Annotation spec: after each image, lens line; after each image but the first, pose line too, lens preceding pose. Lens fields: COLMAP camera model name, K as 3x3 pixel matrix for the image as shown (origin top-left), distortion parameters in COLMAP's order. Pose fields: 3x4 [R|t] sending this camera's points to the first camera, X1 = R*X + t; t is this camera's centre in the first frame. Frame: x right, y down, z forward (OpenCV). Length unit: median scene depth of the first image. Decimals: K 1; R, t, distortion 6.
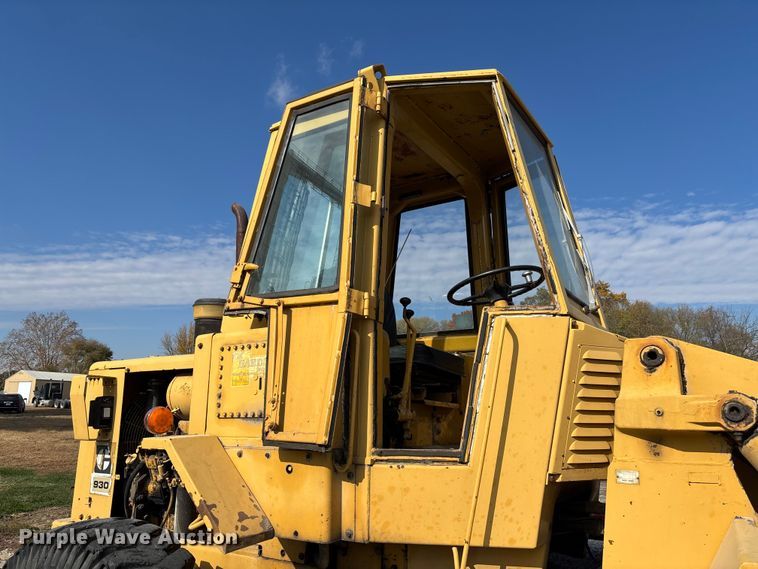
lens RADIAL K [[568.8, 0, 378.0], [0, 568.8, 293.8], [0, 0, 1]] dist [0.014671, 0.002175]
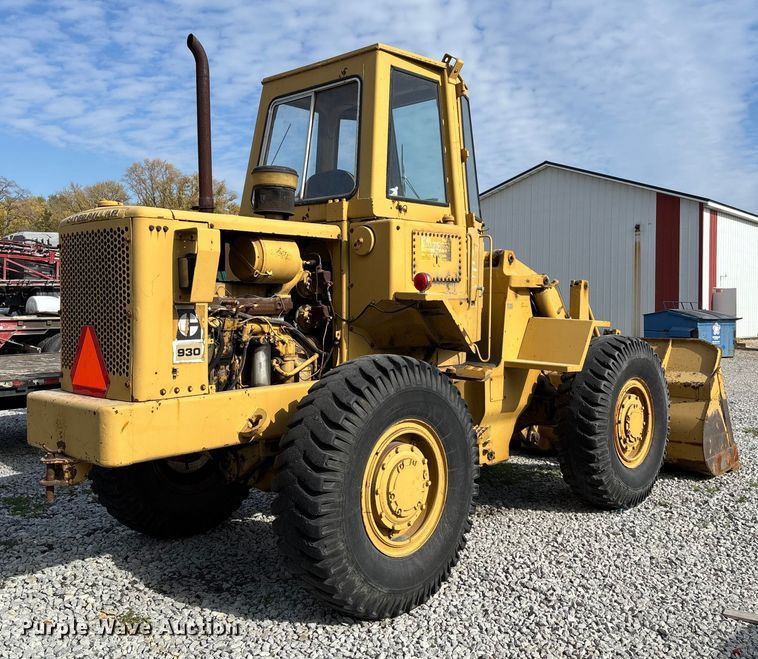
lens RADIAL K [[792.0, 0, 379.7], [0, 792.0, 303.1], [0, 0, 1]] dist [0.088407, 0.004642]
pose [[0.158233, -0.012142, 0.987327, -1.668380], [-0.208688, 0.976925, 0.045459, 0.145115], [-0.965097, -0.213237, 0.152048, 0.553265]]
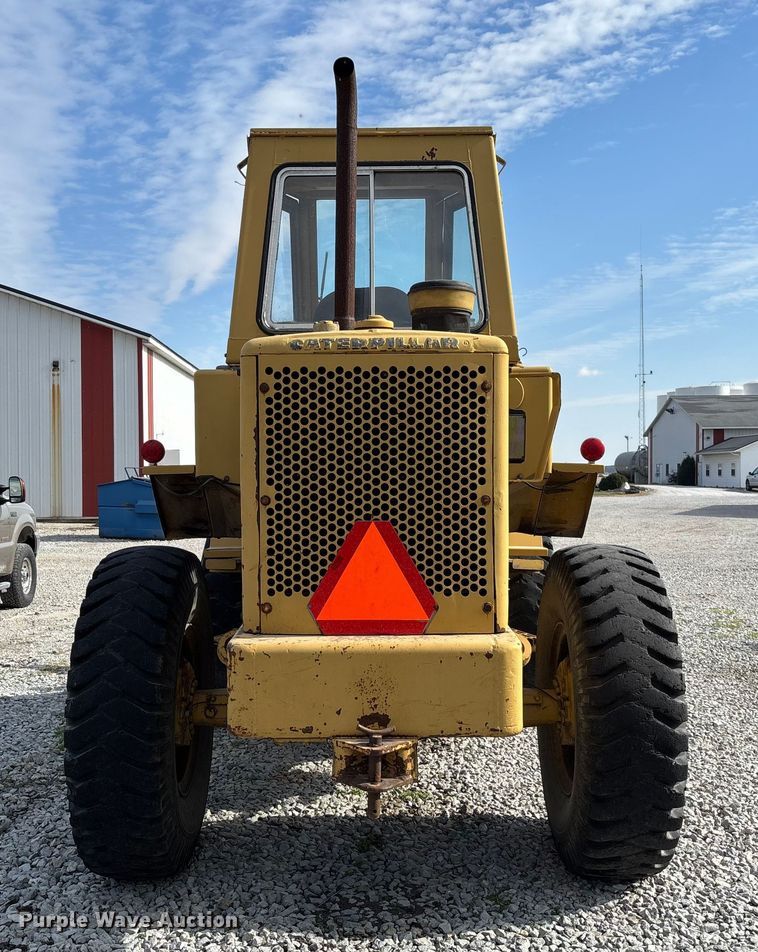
lens RADIAL K [[1087.9, 0, 379.0], [0, 1087.9, 476.0], [0, 0, 1]] dist [0.087038, -0.004399]
pose [[-0.555931, -0.018582, 0.831021, -1.362692], [-0.177545, 0.979333, -0.096875, 0.403492], [-0.812046, -0.201399, -0.547741, 1.822449]]
